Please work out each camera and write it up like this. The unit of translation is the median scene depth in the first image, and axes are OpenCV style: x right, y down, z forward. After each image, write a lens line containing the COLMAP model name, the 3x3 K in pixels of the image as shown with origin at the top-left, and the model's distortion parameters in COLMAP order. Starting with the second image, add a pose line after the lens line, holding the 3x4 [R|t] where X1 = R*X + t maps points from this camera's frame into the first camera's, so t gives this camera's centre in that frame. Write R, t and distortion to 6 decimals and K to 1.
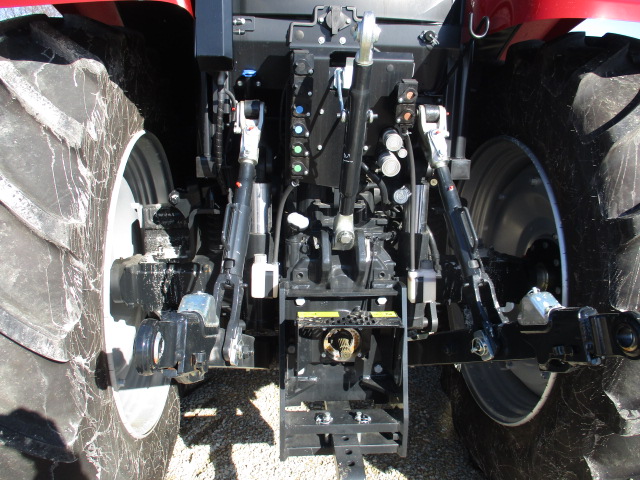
lens RADIAL K [[539.3, 0, 323.9], [0, 539.3, 237.5], [0, 0, 1]] dist [-0.061212, -0.000999]
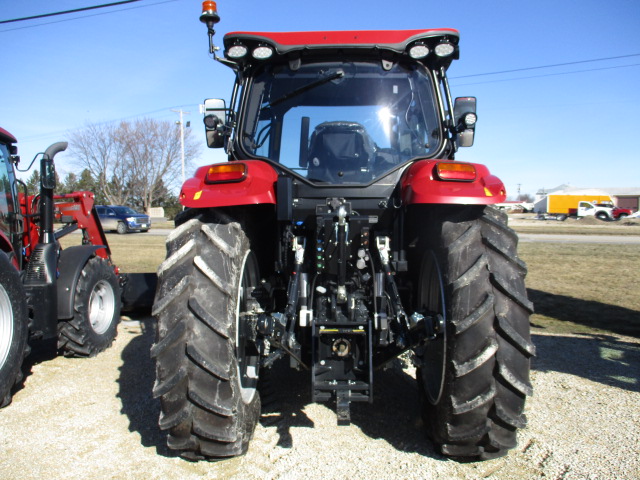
lens RADIAL K [[539.3, 0, 323.9], [0, 539.3, 237.5], [0, 0, 1]] dist [-0.061212, -0.000999]
pose [[0.993734, -0.020095, -0.109953, 0.207013], [-0.002316, 0.979793, -0.199999, 0.197282], [0.111750, 0.199001, 0.973607, -1.164414]]
